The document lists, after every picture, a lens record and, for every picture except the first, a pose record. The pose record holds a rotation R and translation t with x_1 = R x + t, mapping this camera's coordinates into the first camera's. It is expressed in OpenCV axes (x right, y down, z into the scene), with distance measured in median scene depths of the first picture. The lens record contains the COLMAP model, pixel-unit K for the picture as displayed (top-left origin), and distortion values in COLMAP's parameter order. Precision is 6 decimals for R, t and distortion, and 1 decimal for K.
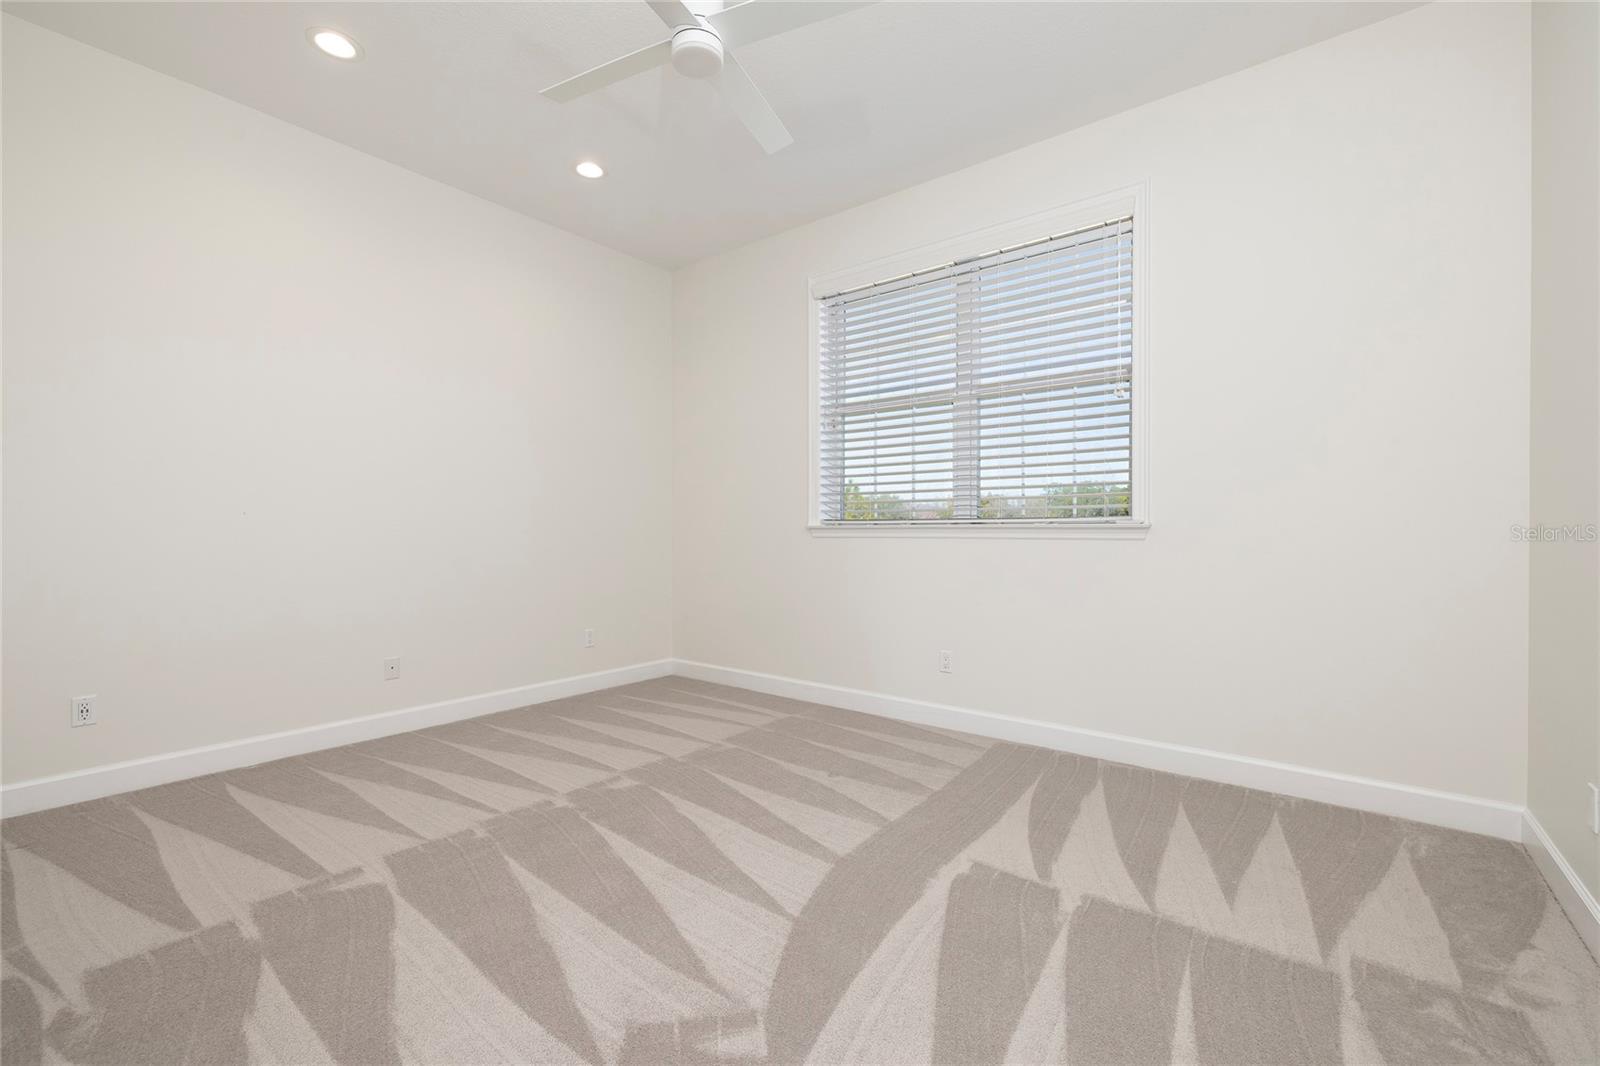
lens RADIAL K [[679.0, 0, 803.0], [0, 679.0, 532.4], [0, 0, 1]] dist [0.004012, -0.000607]
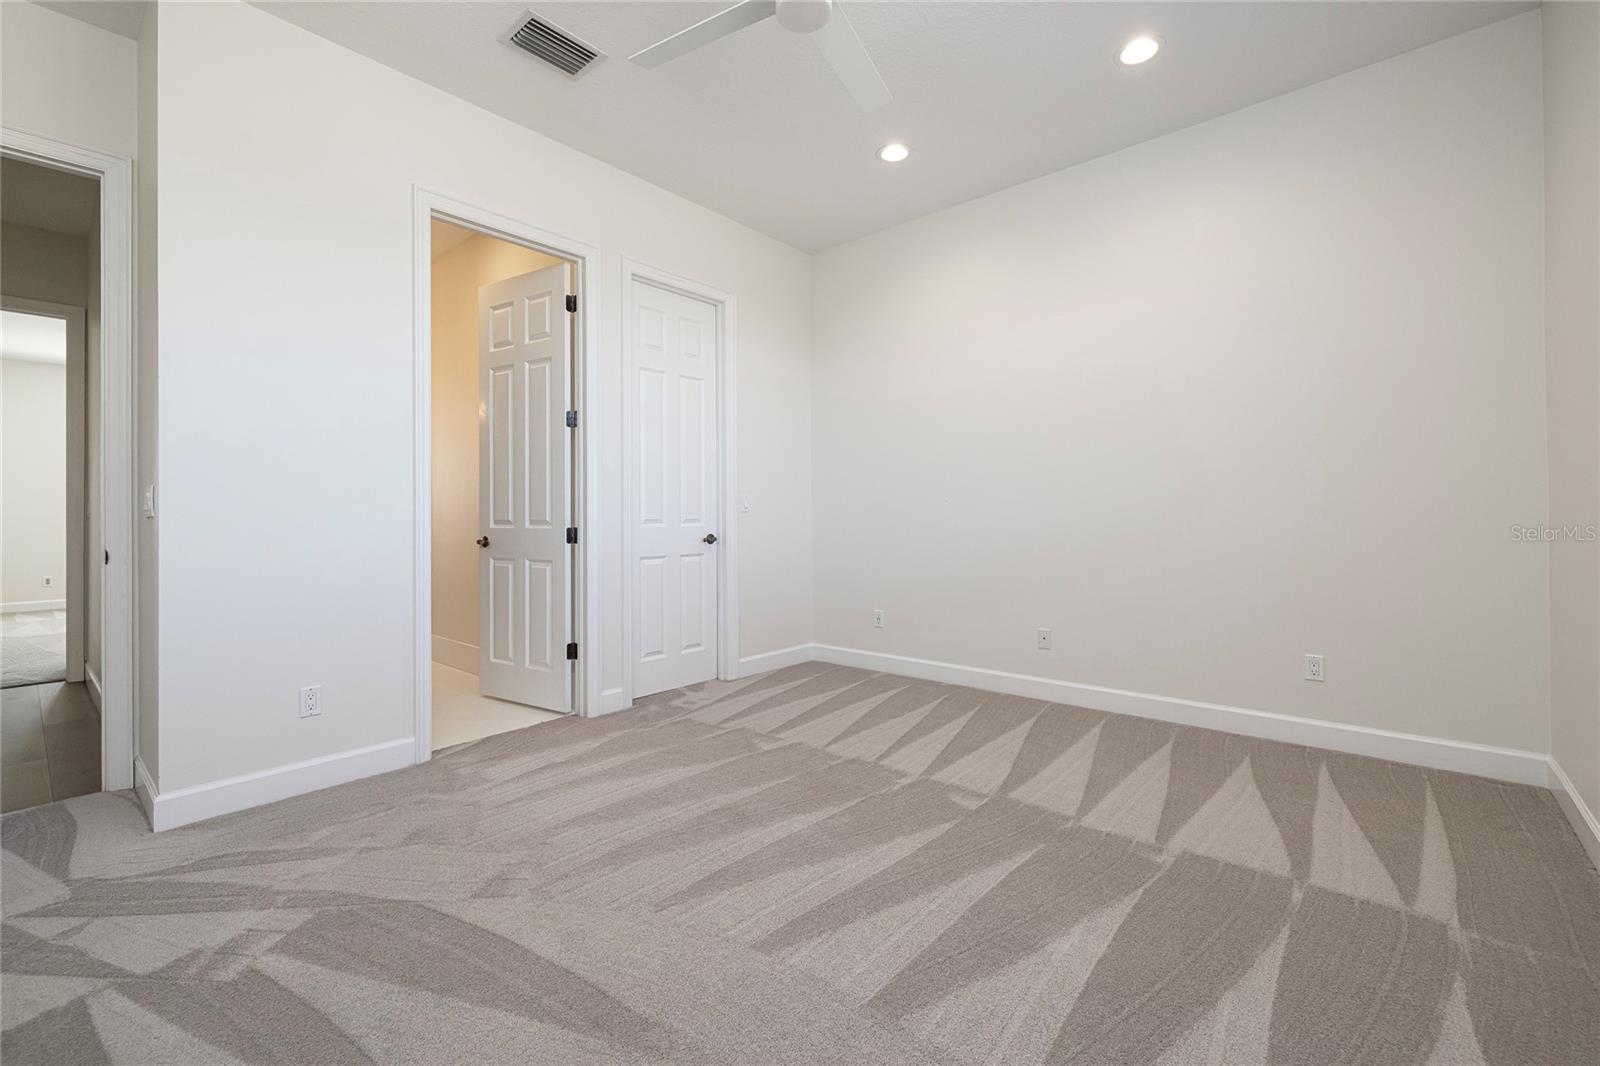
lens RADIAL K [[679.0, 0, 803.2], [0, 679.0, 524.5], [0, 0, 1]] dist [0.004012, -0.000607]
pose [[-0.043418, 0.008421, -0.999021, 0.582077], [0.000397, 0.999965, 0.008412, 0.010798], [0.999057, -0.000032, -0.043420, 0.800138]]
